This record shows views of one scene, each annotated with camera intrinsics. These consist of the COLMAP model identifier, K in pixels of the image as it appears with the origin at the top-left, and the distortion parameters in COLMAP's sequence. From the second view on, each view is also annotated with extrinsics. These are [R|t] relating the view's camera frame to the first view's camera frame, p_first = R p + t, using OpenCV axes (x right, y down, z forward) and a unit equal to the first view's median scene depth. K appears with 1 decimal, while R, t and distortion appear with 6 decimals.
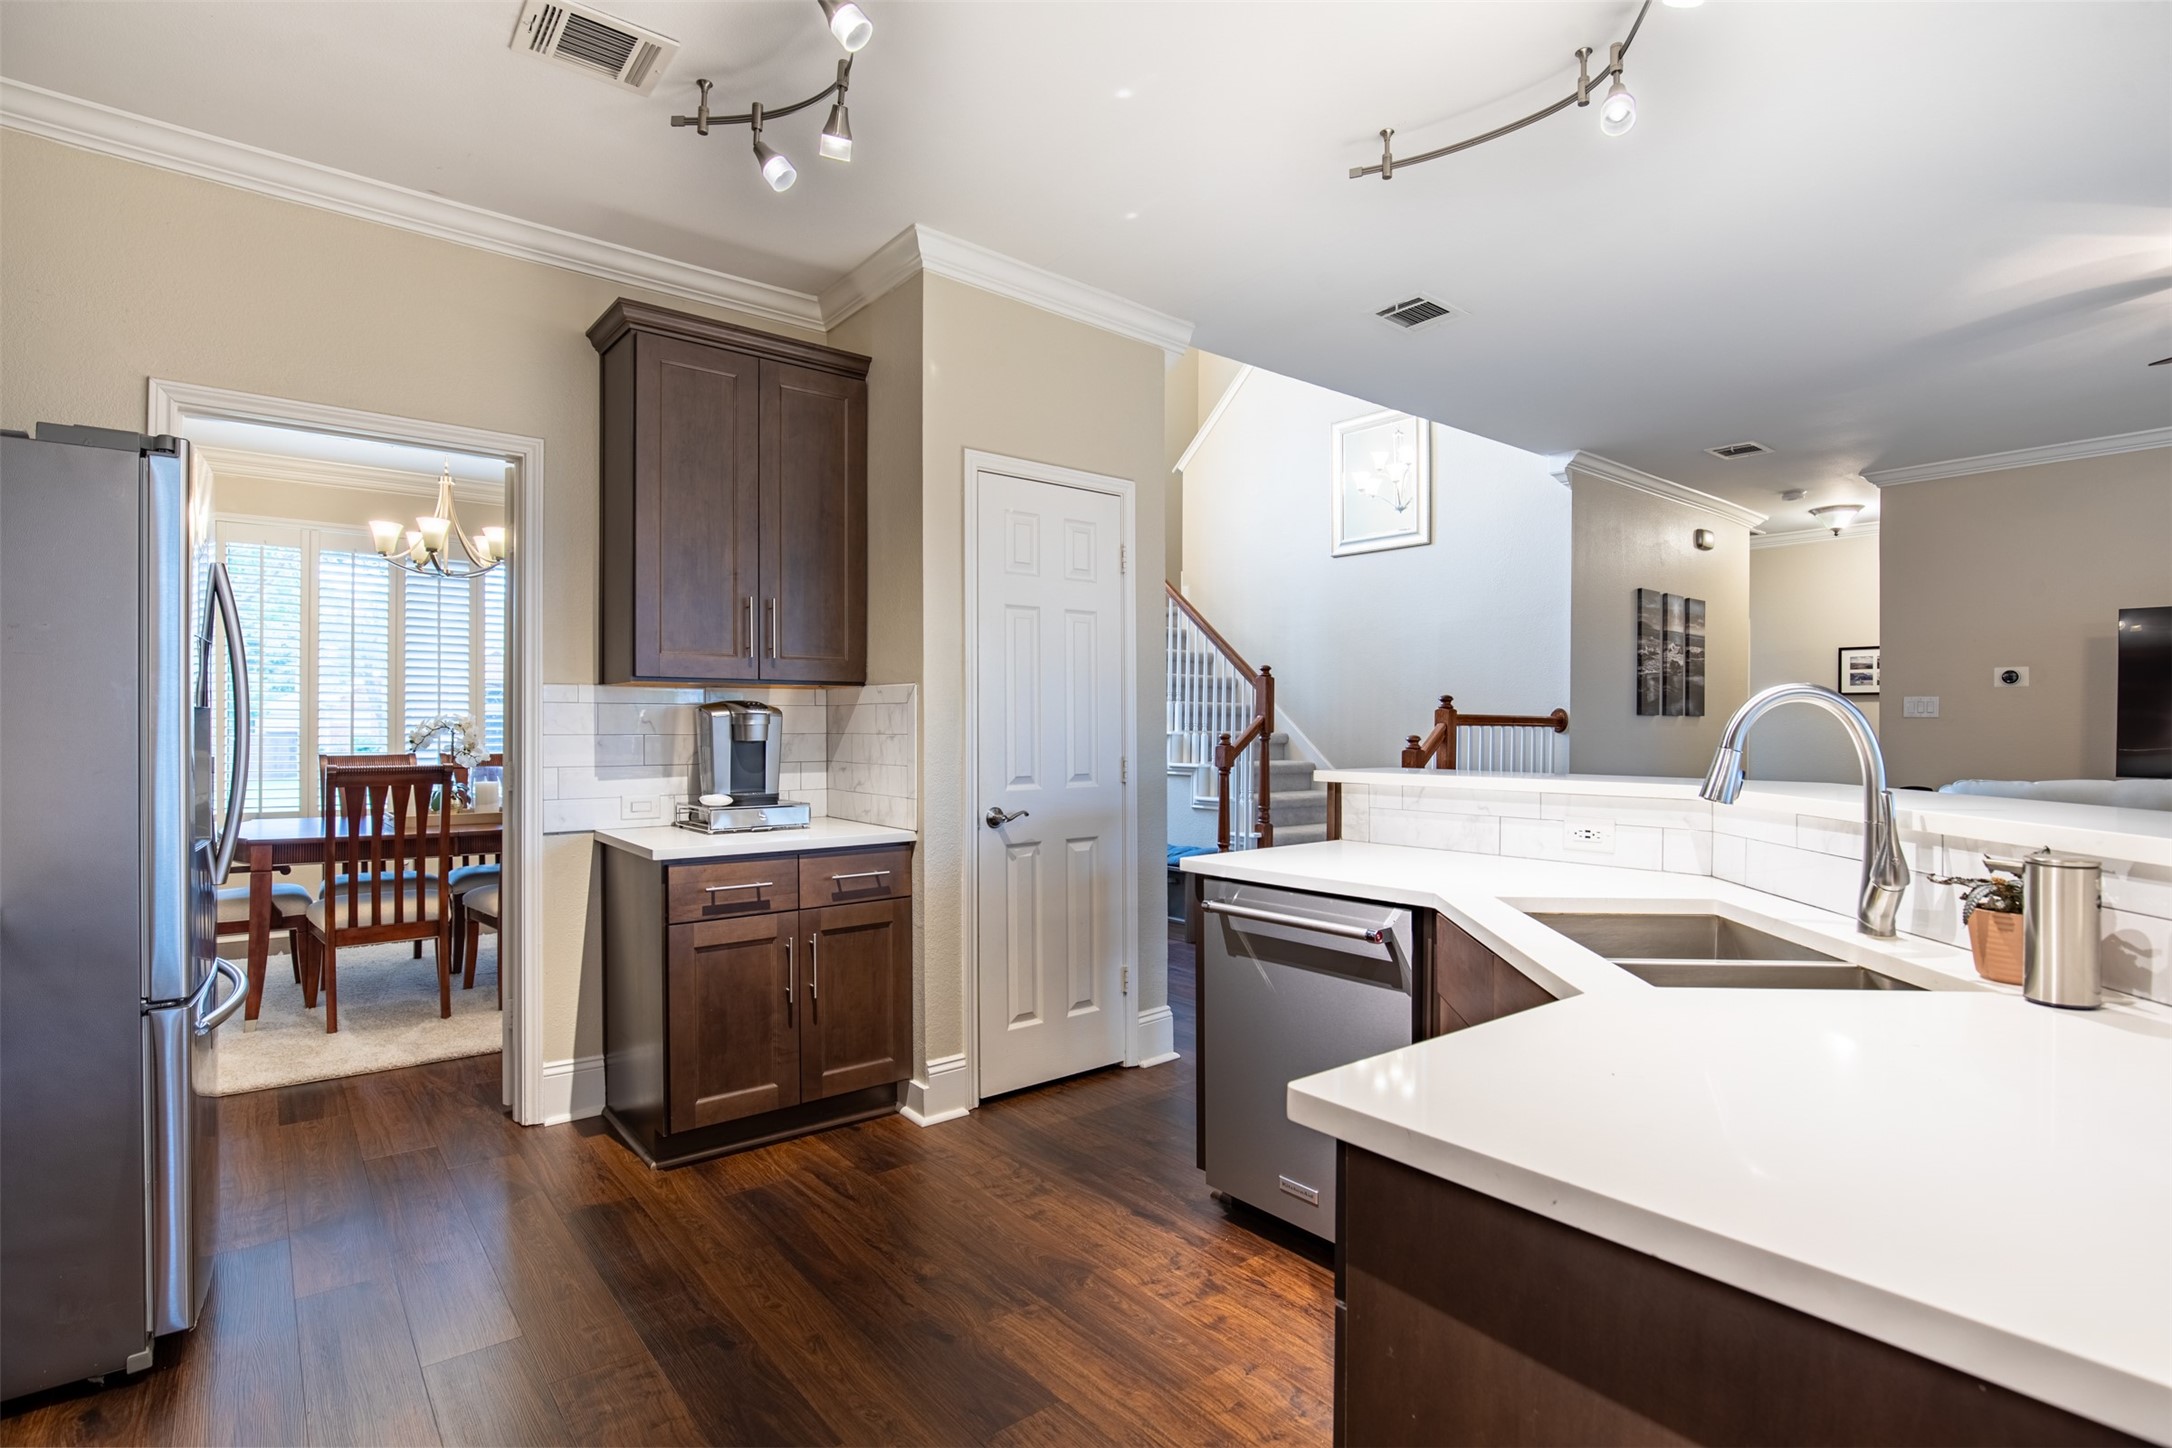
lens RADIAL K [[1083.9, 0, 1092.4], [0, 1083.9, 735.6], [0, 0, 1]] dist [-0.018332, -0.000624]
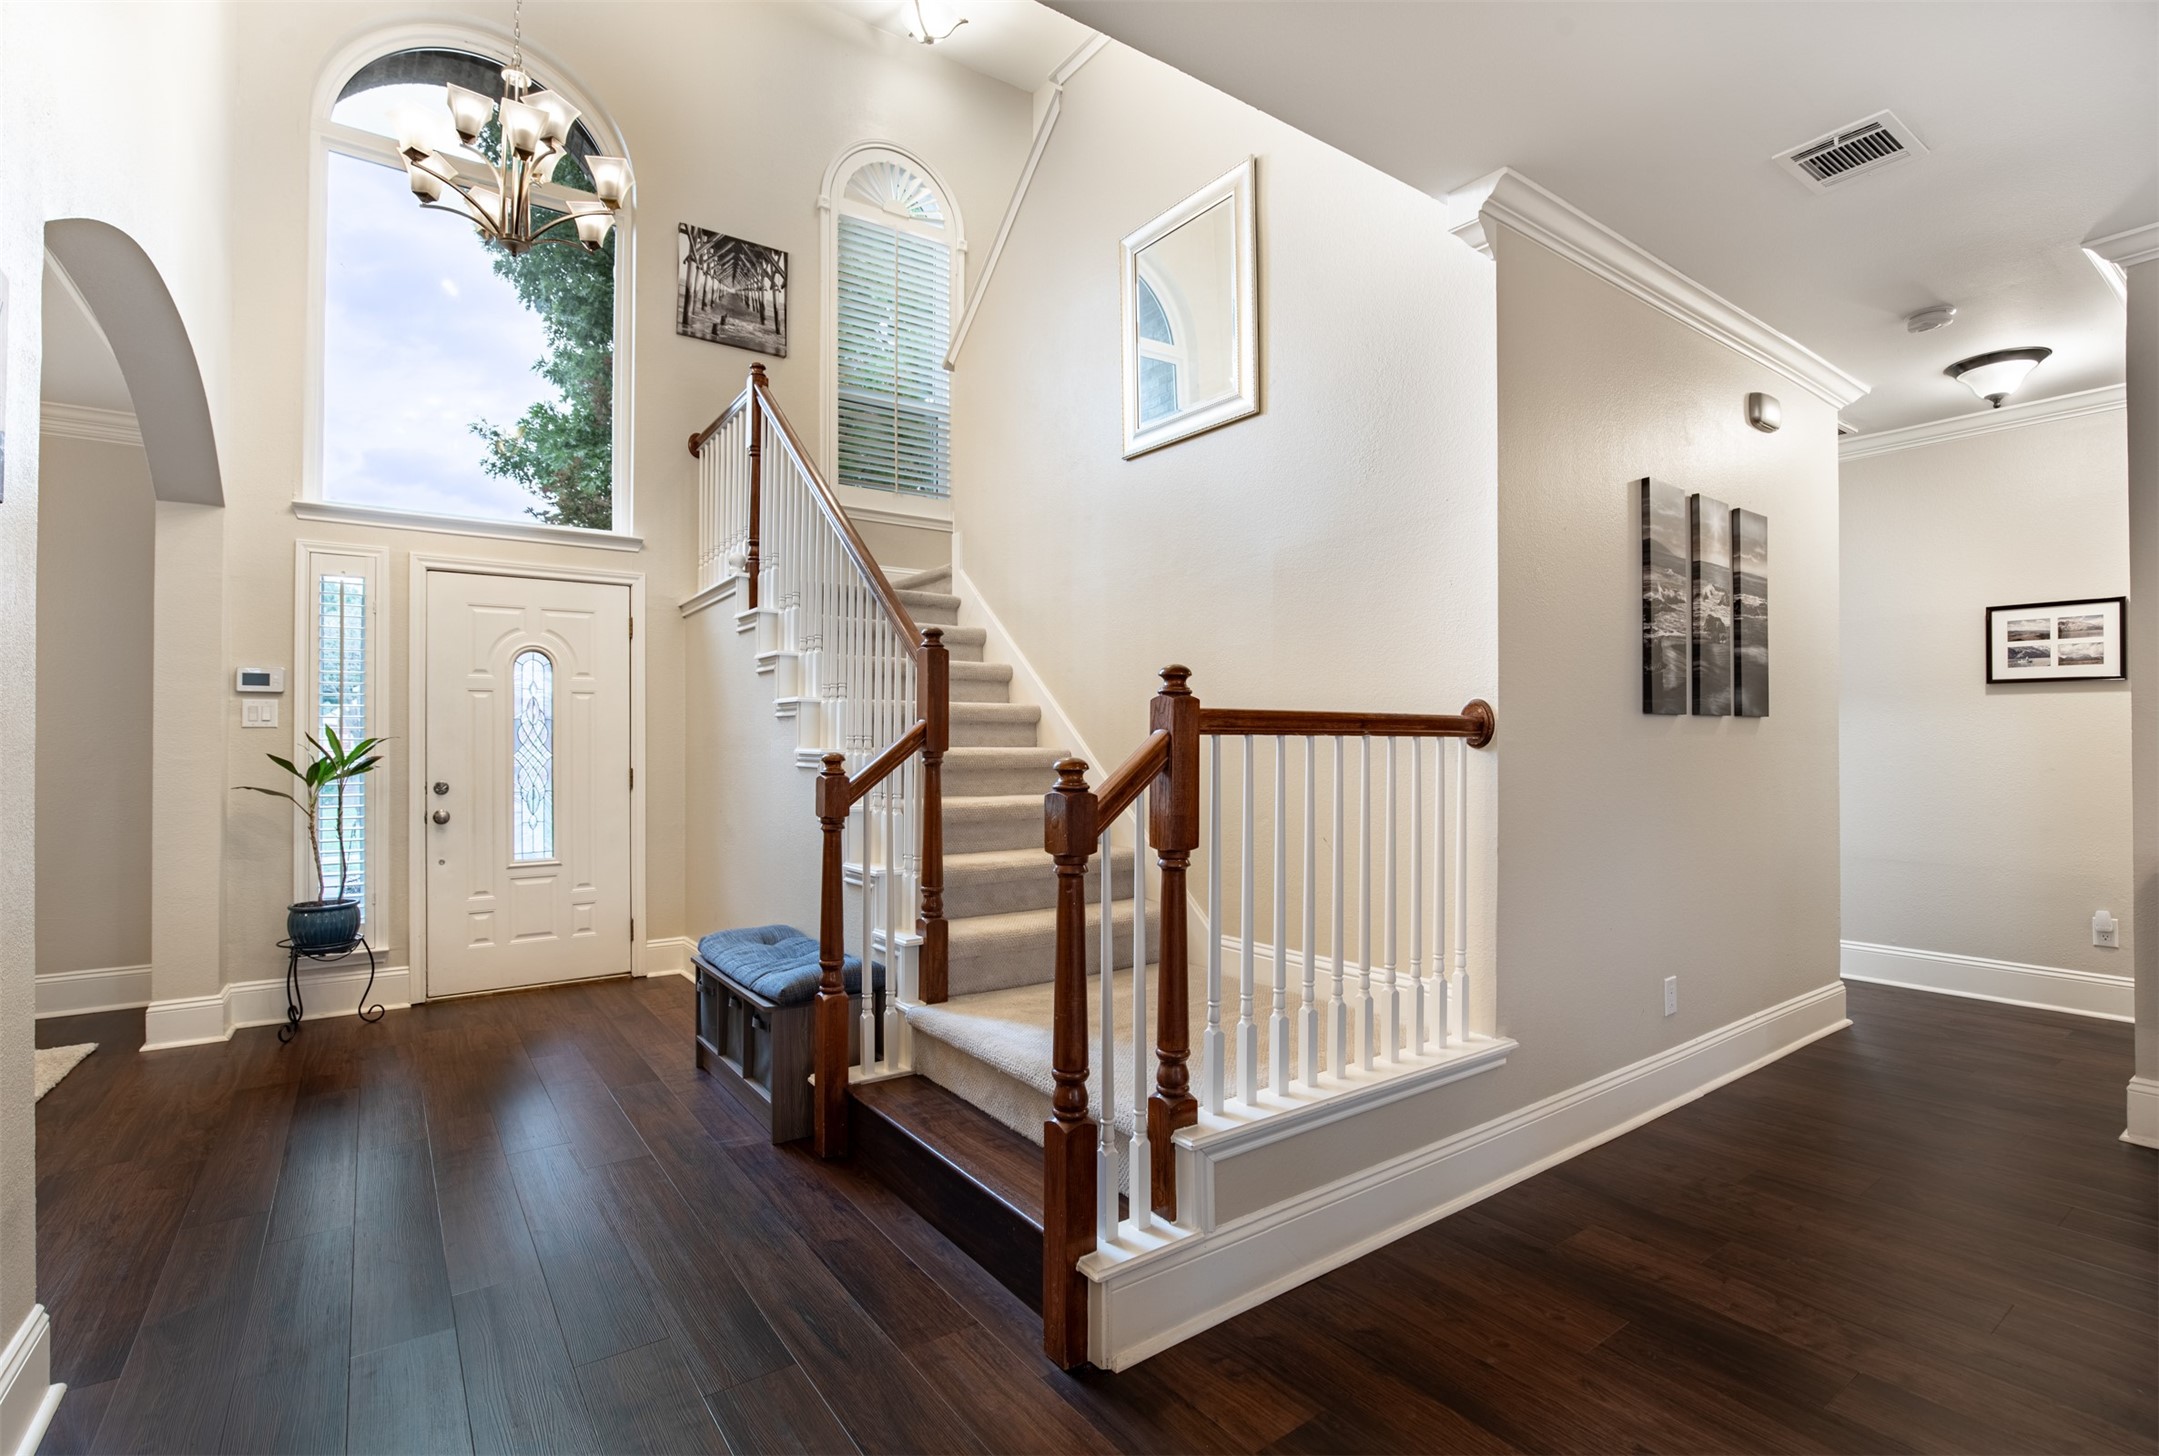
lens RADIAL K [[993.9, 0, 1080.7], [0, 993.9, 728.6], [0, 0, 1]] dist [-0.021320, 0.003872]
pose [[0.997374, -0.004076, -0.072307, 0.260481], [0.002881, 0.999858, -0.016619, -0.004395], [0.072364, 0.016367, 0.997244, 0.488487]]
